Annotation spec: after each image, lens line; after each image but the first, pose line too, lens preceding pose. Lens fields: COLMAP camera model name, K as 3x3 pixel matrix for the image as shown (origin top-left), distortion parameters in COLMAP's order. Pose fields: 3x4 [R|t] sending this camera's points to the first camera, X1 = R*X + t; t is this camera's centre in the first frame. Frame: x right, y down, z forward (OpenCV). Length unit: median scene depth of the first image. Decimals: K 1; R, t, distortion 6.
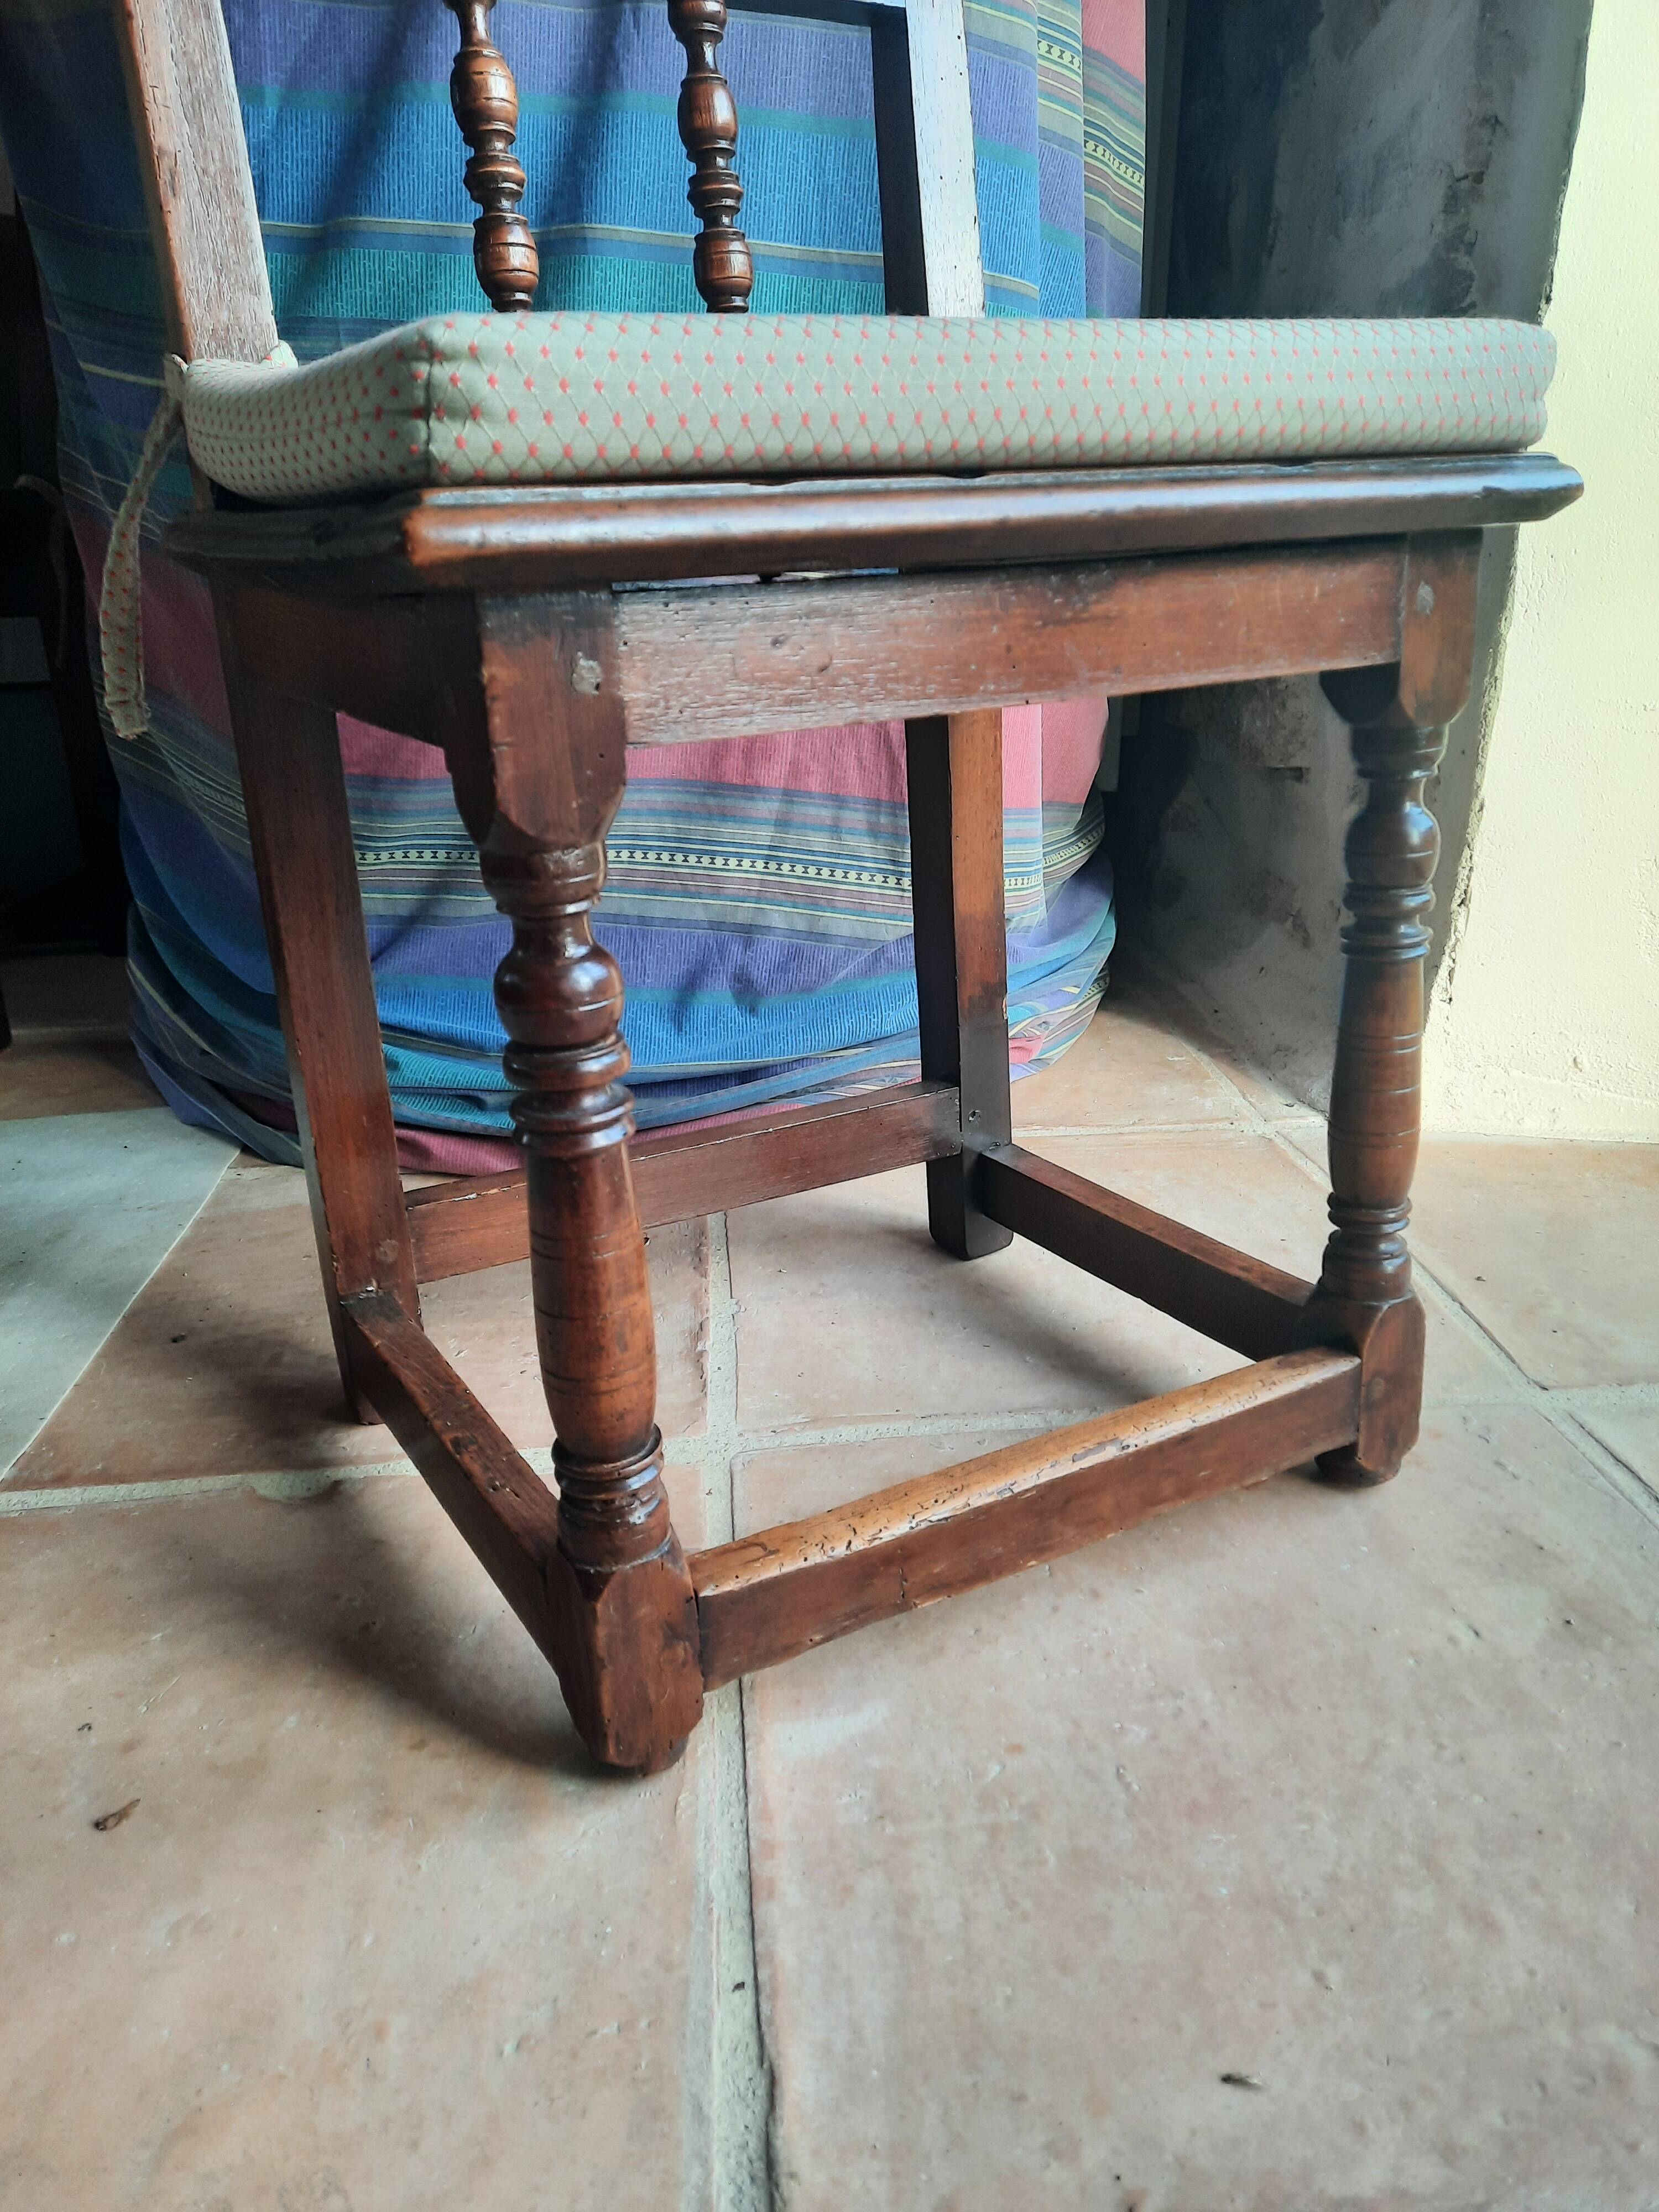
lens RADIAL K [[1654.8, 0, 827.9], [0, 1654.8, 1110.9], [0, 0, 1]] dist [0.071898, -0.077039]
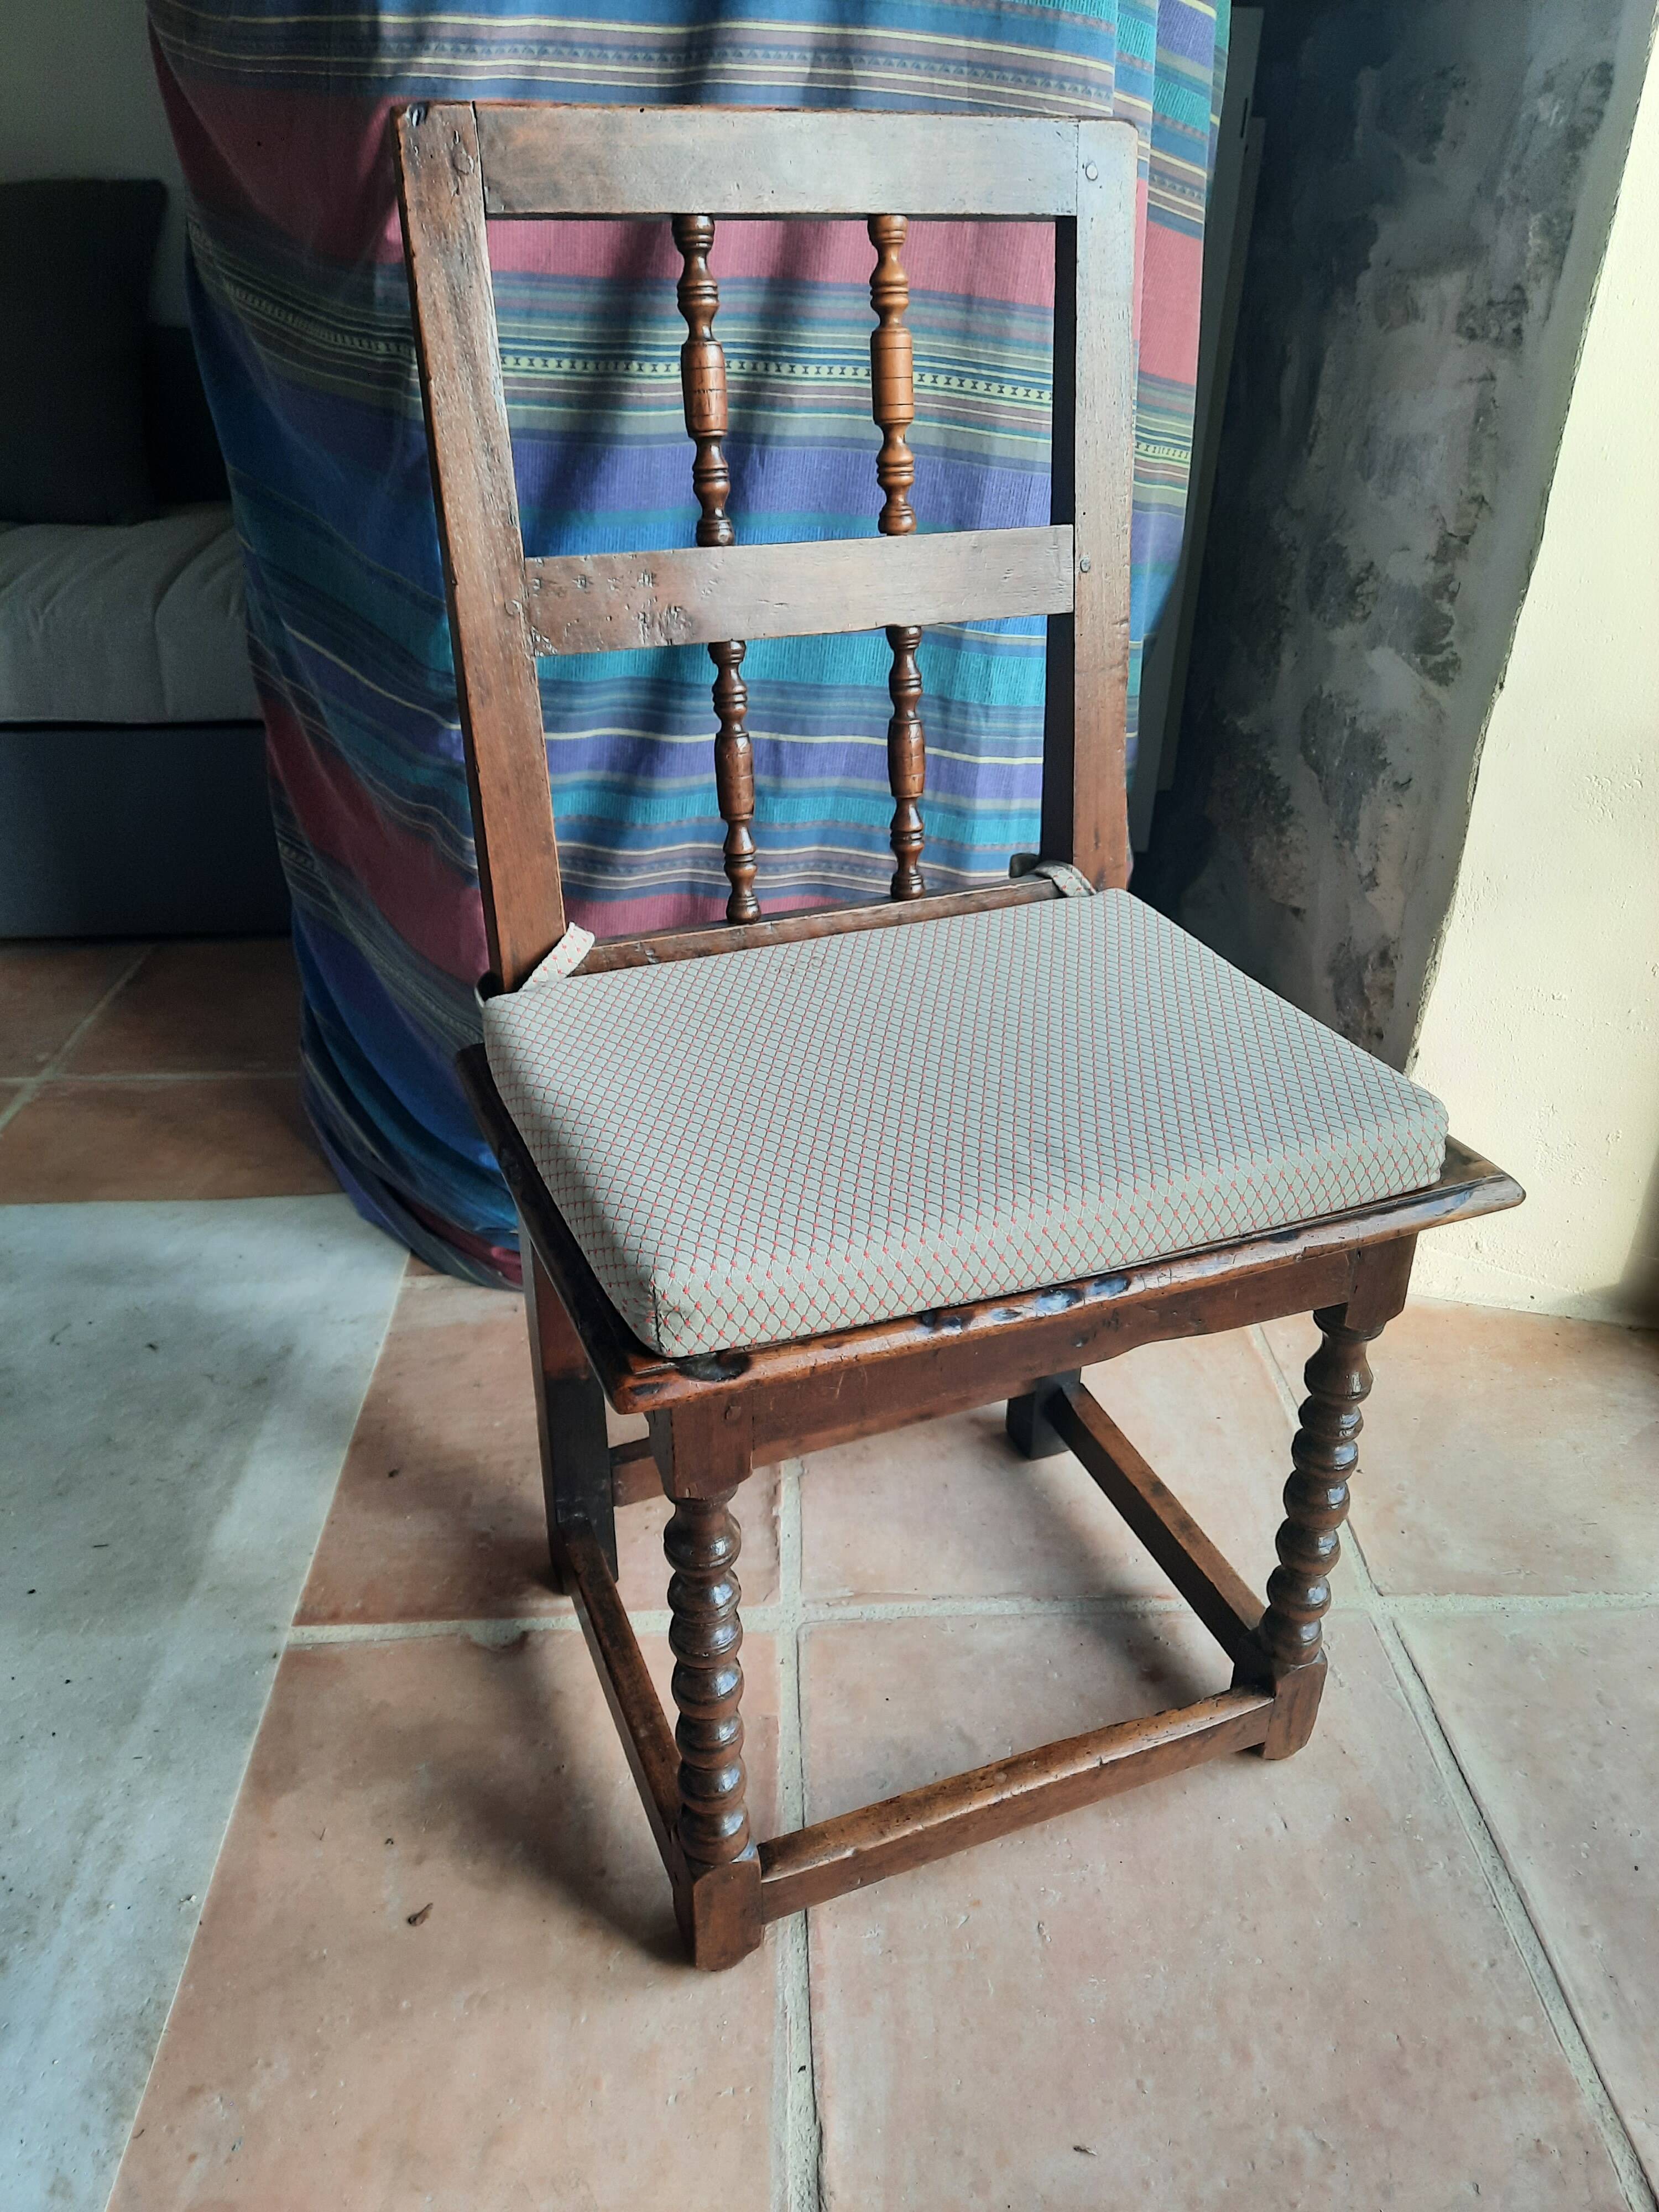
lens RADIAL K [[1689.6, 0, 822.8], [0, 1689.6, 1102.0], [0, 0, 1]] dist [0.069403, -0.080967]
pose [[0.998675, 0.046627, -0.021793, -0.033744], [-0.042234, 0.984398, 0.170811, -0.637469], [0.029417, -0.169664, 0.985063, -0.475125]]
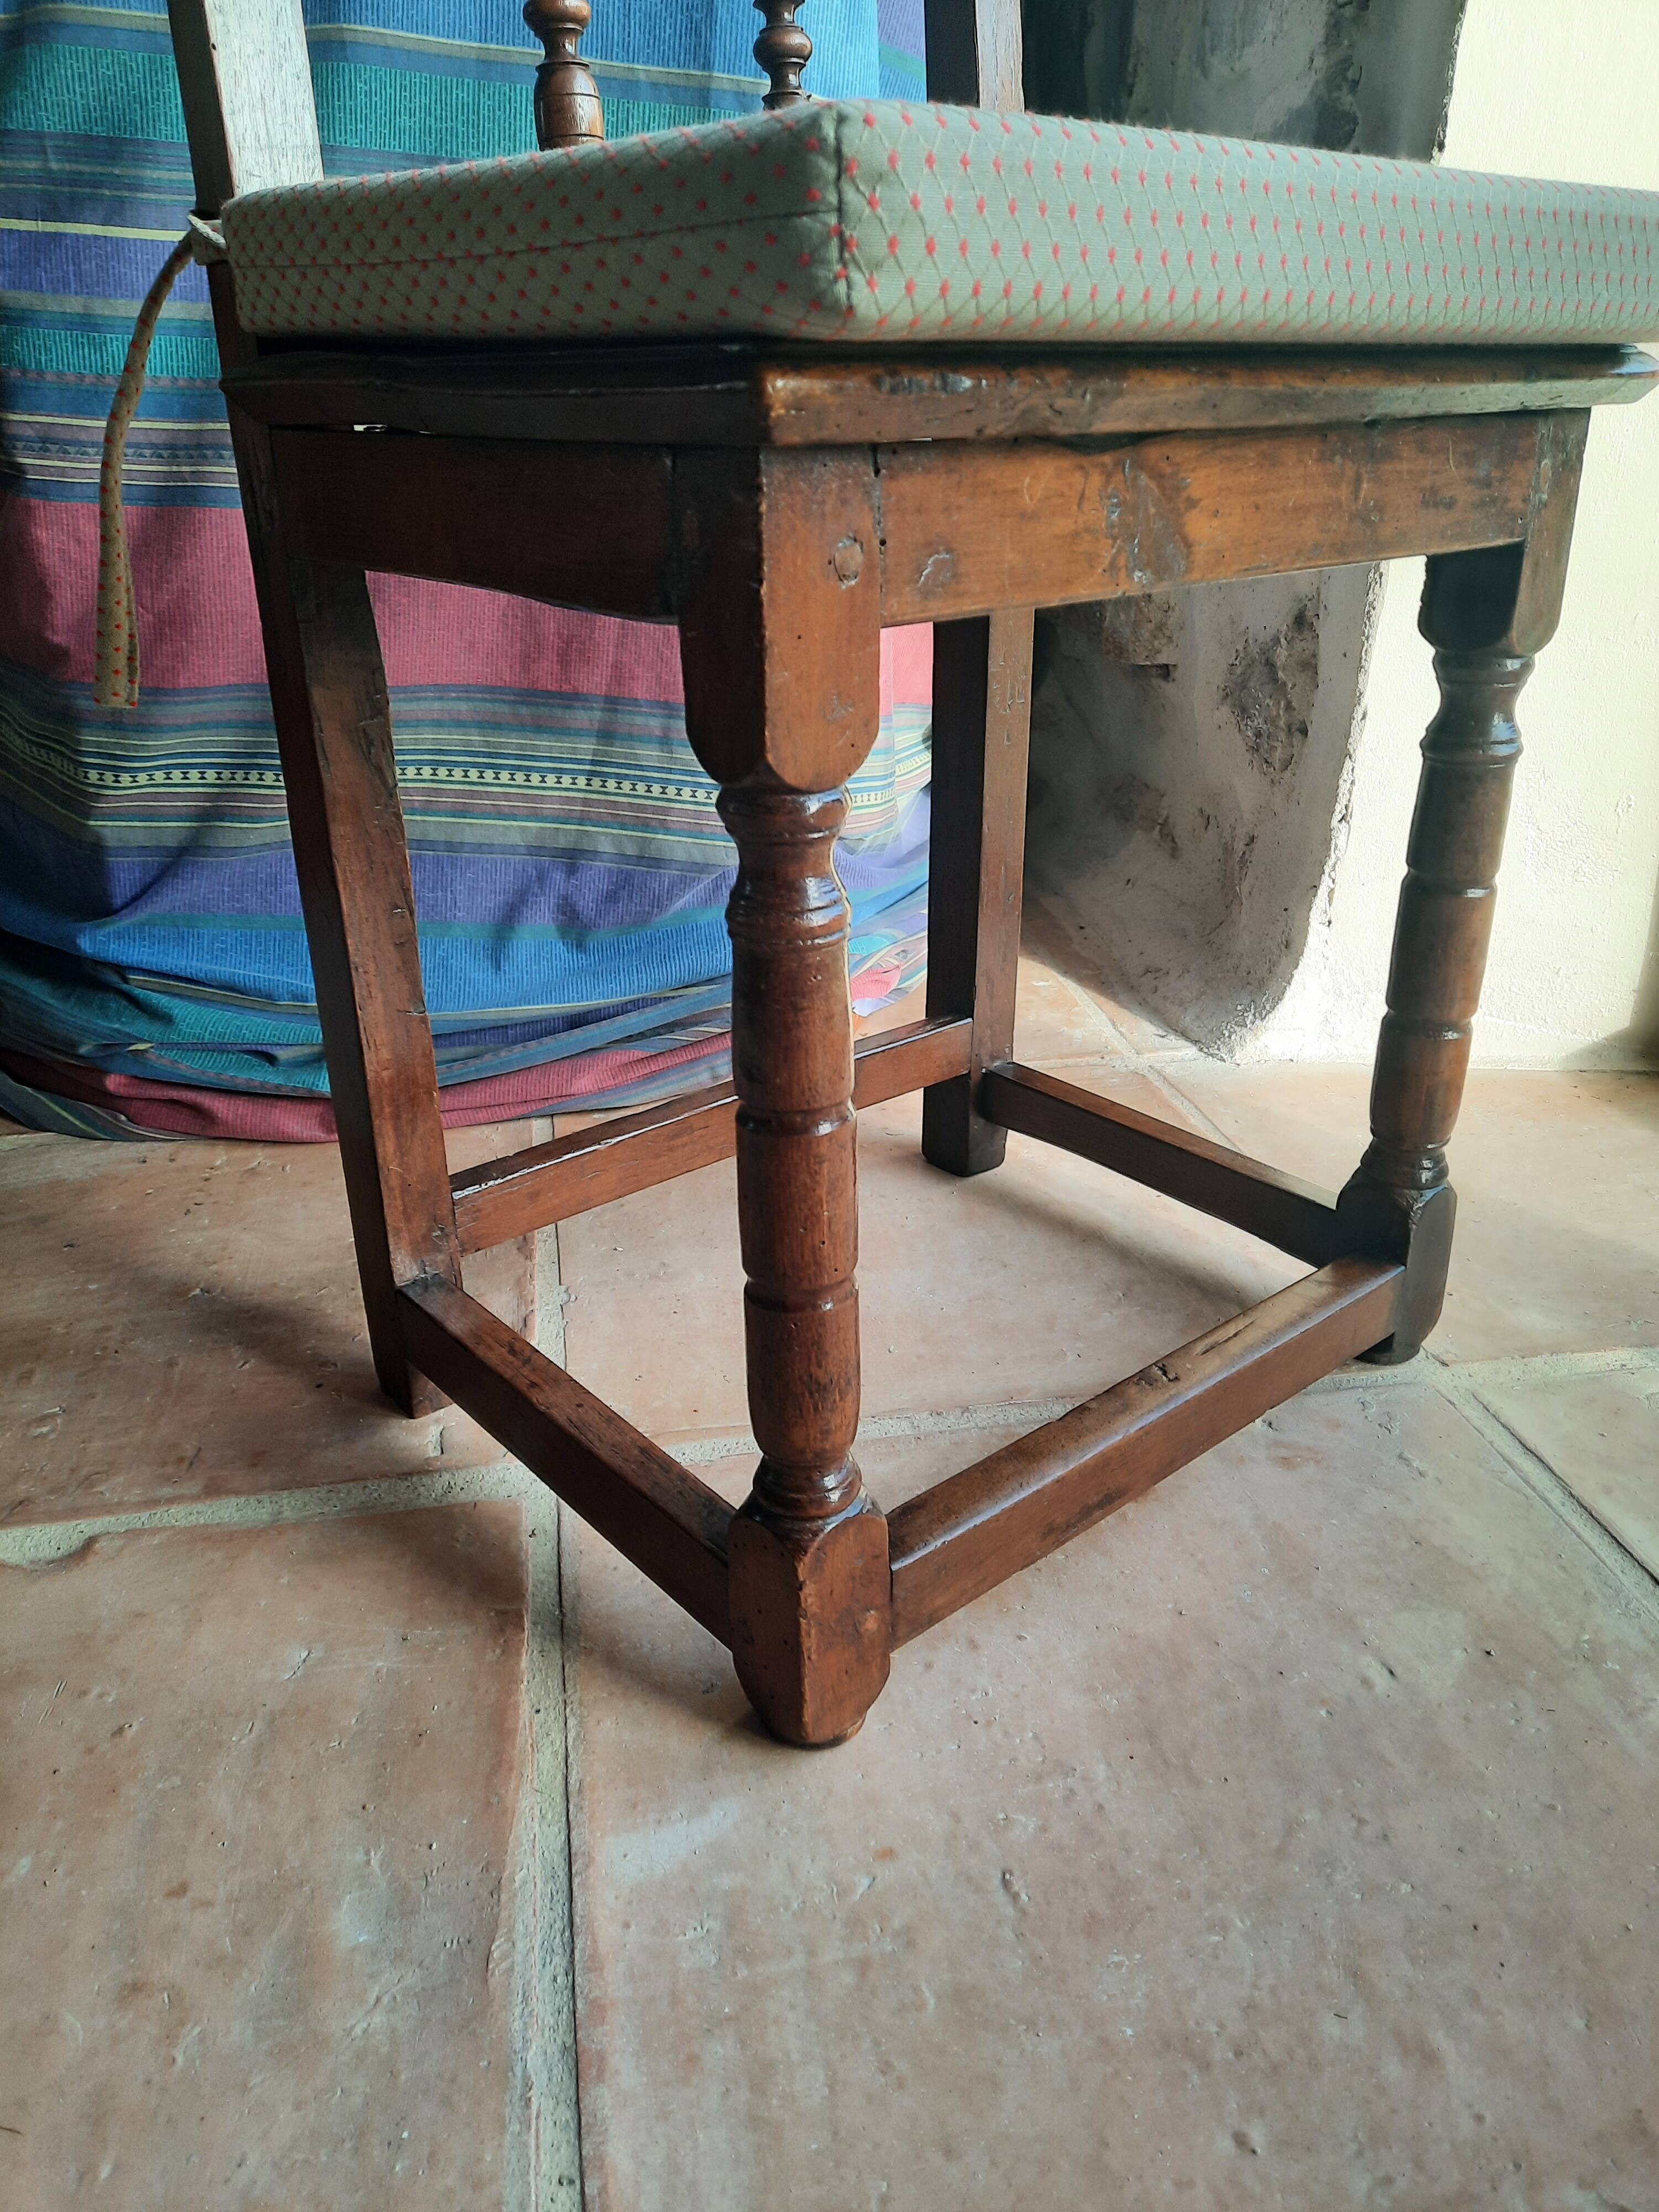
lens RADIAL K [[1654.8, 0, 827.9], [0, 1654.8, 1110.9], [0, 0, 1]] dist [0.071898, -0.077039]
pose [[0.996034, -0.025800, 0.085155, 0.017991], [0.019682, 0.997216, 0.071924, -0.065105], [-0.086774, -0.069963, 0.993768, 0.166314]]
